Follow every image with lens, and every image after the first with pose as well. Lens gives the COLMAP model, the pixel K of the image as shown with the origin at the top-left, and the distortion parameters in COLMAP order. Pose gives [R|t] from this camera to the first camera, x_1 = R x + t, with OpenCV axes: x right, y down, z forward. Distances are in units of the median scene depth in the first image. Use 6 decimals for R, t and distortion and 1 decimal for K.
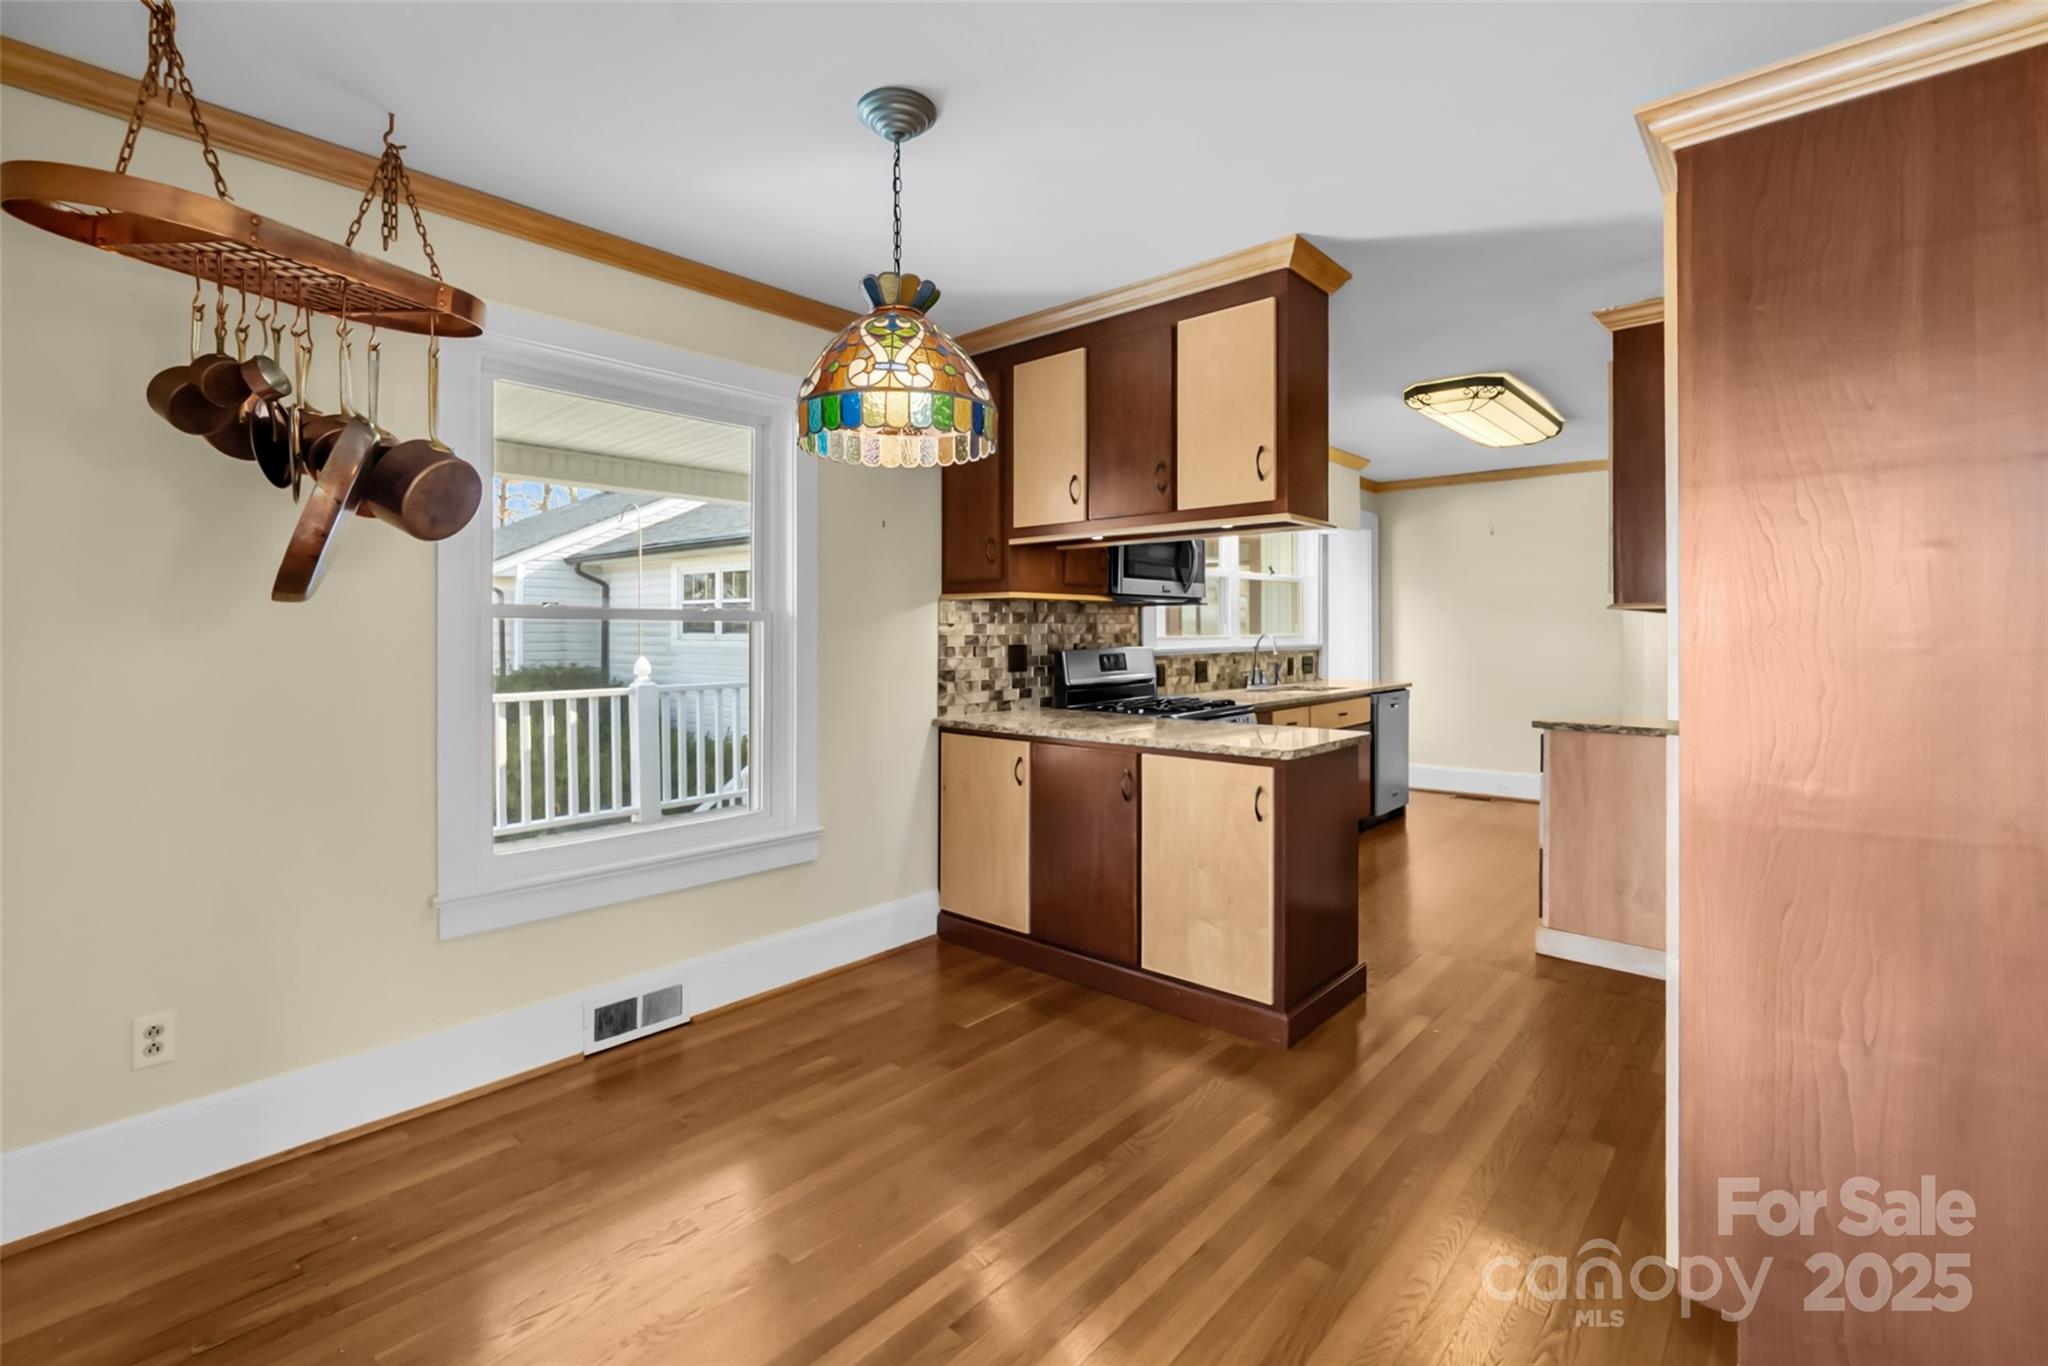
lens RADIAL K [[916.2, 0, 1010.0], [0, 916.2, 640.8], [0, 0, 1]] dist [-0.001630, -0.000437]
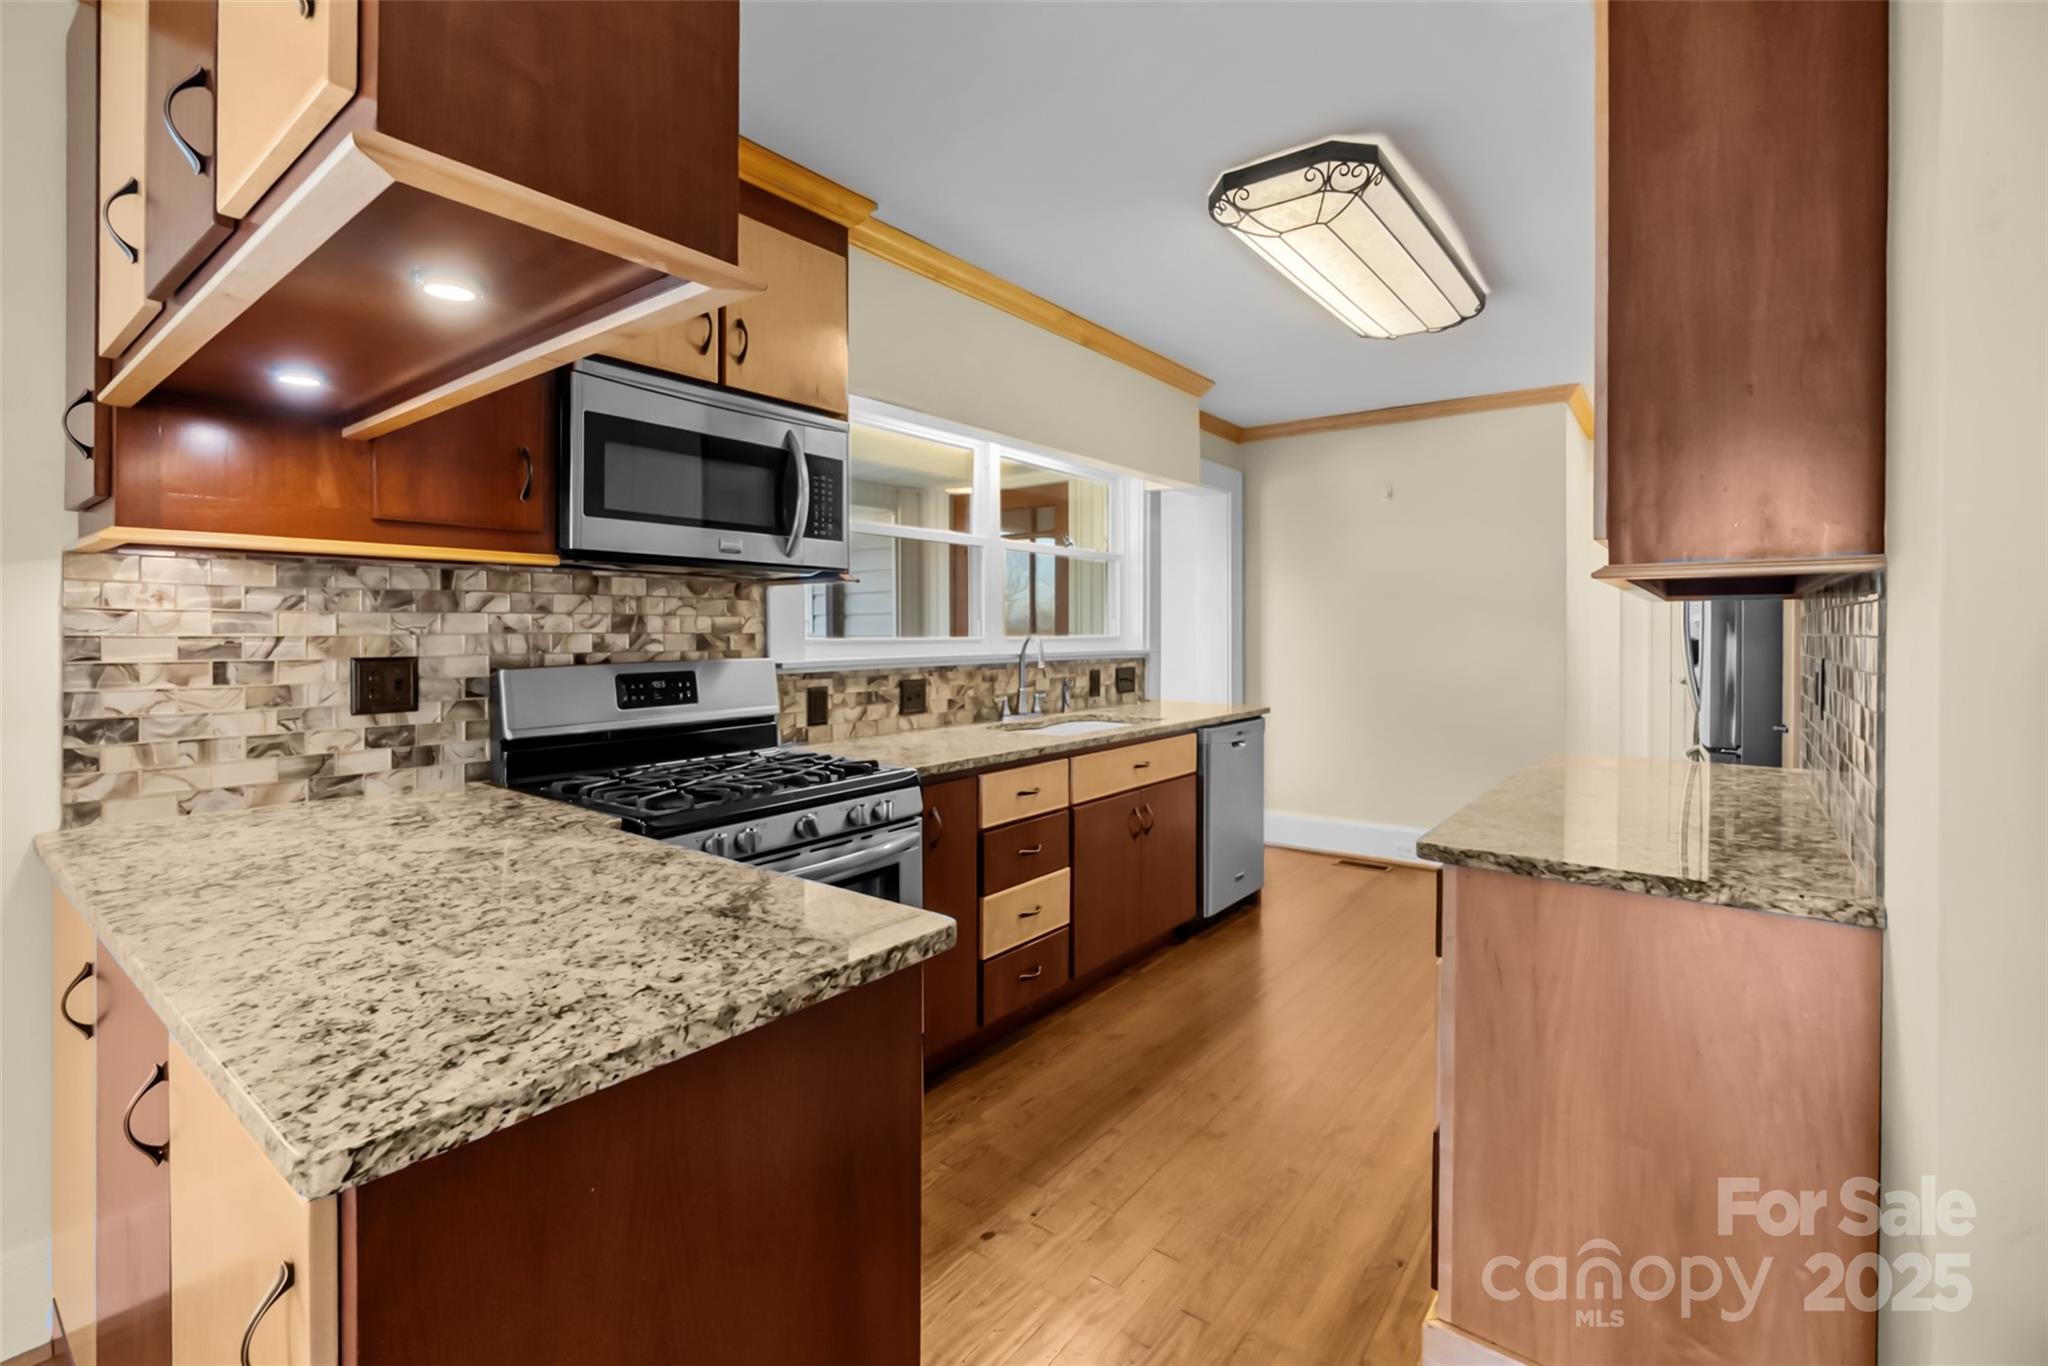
lens RADIAL K [[916.2, 0, 1010.0], [0, 916.2, 640.8], [0, 0, 1]] dist [-0.001630, -0.000437]
pose [[0.997774, 0.003165, 0.066617, 0.288525], [-0.003209, 0.999995, 0.000544, -0.005015], [-0.066615, -0.000756, 0.997778, 0.480311]]
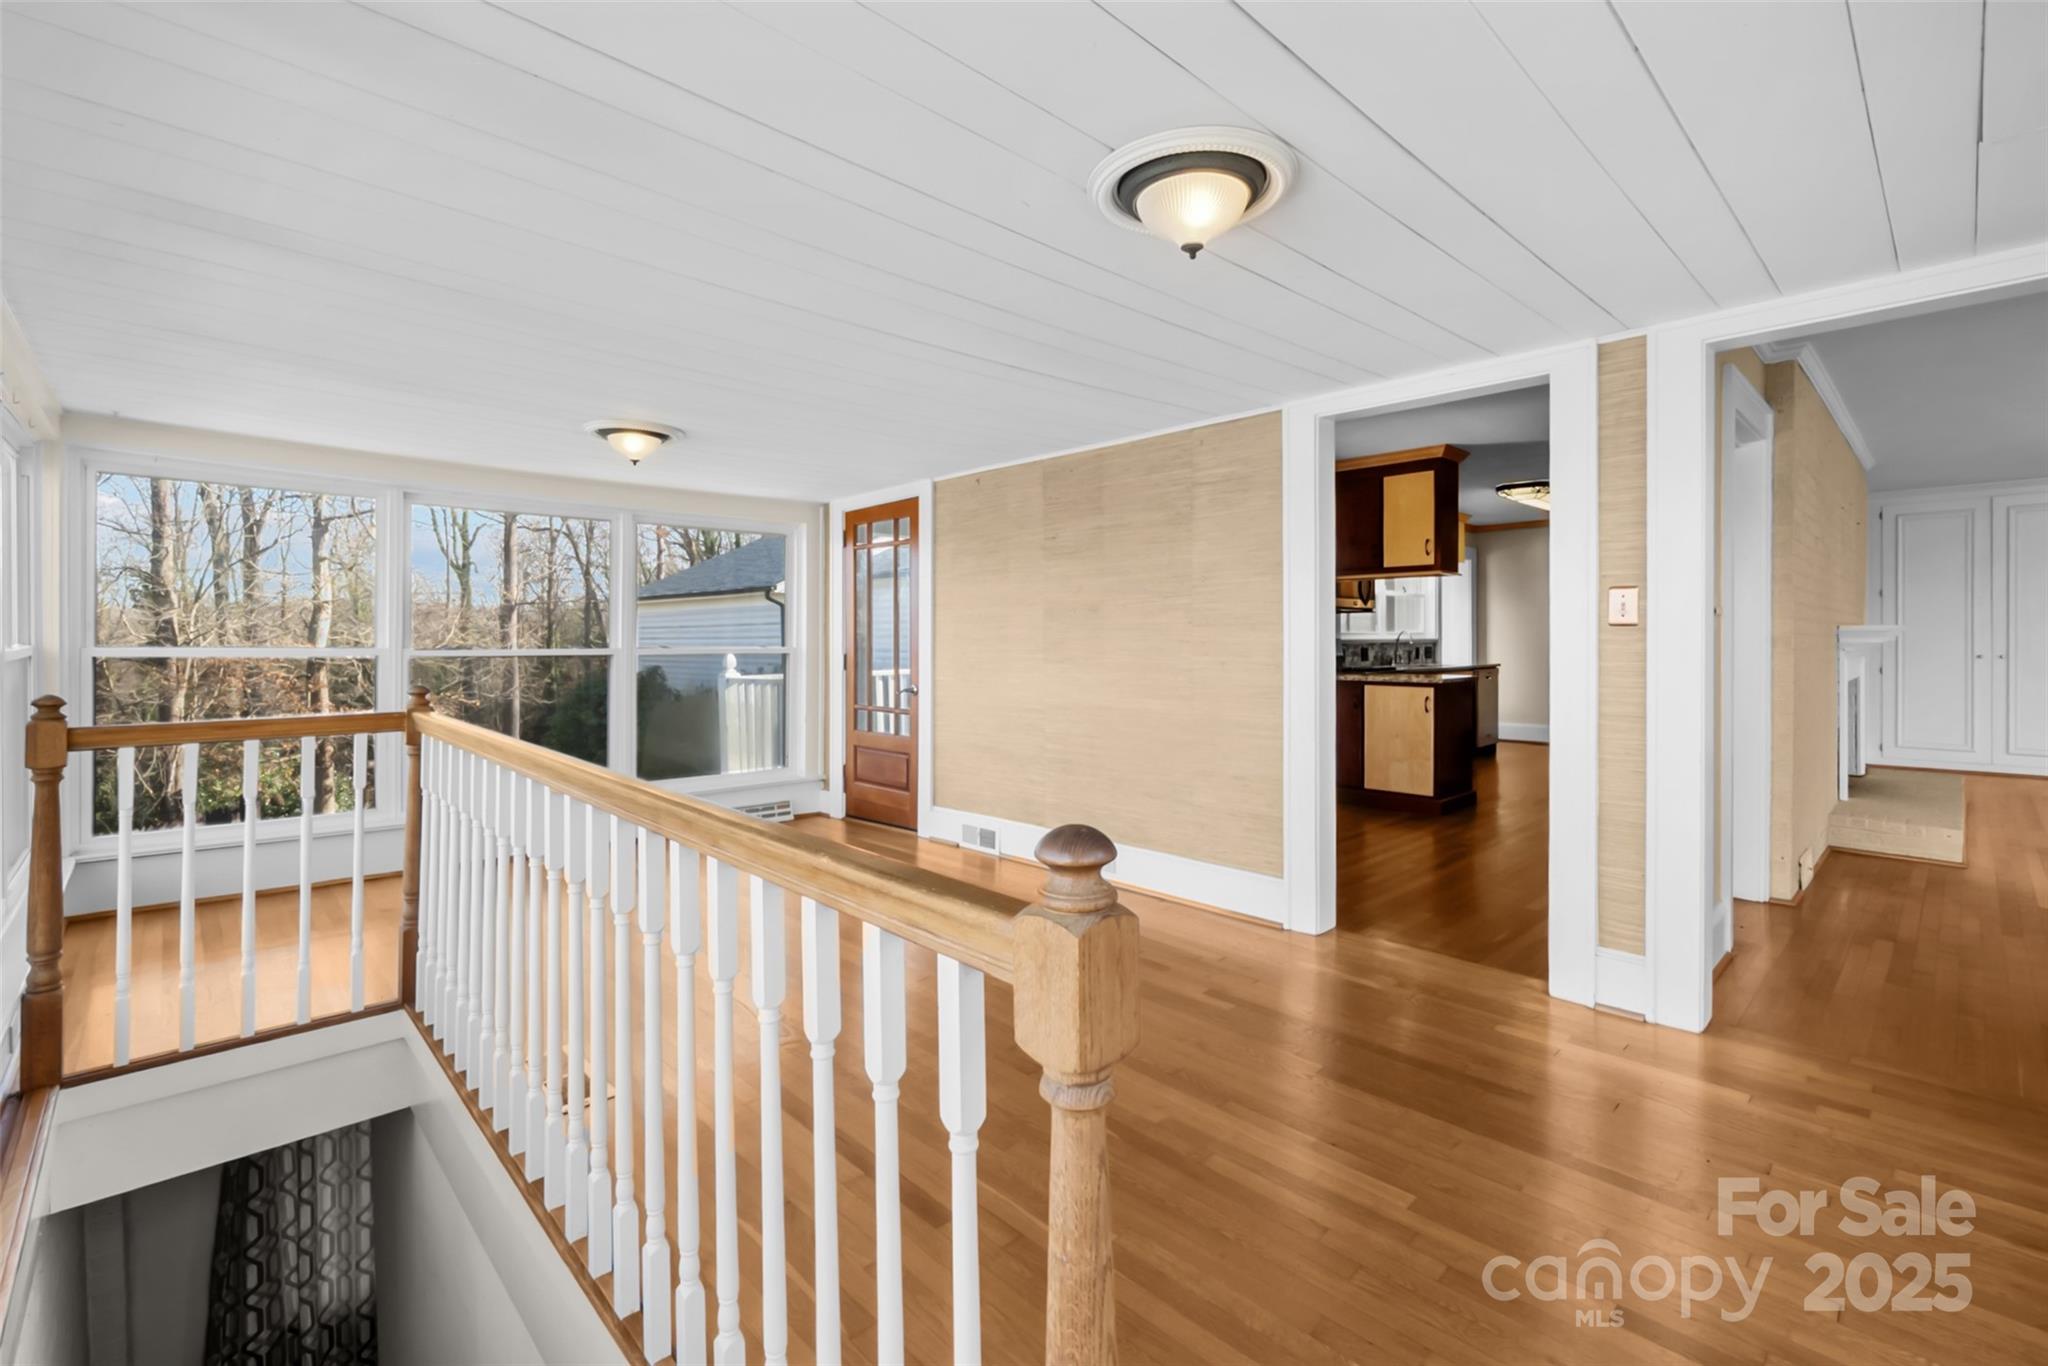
lens RADIAL K [[901.4, 0, 1026.0], [0, 901.4, 657.7], [0, 0, 1]] dist [0.000846, 0.000343]
pose [[0.997405, -0.002894, -0.071938, -0.336104], [0.003642, 0.999941, 0.010274, 0.026858], [0.071904, -0.010510, 0.997356, -0.772119]]
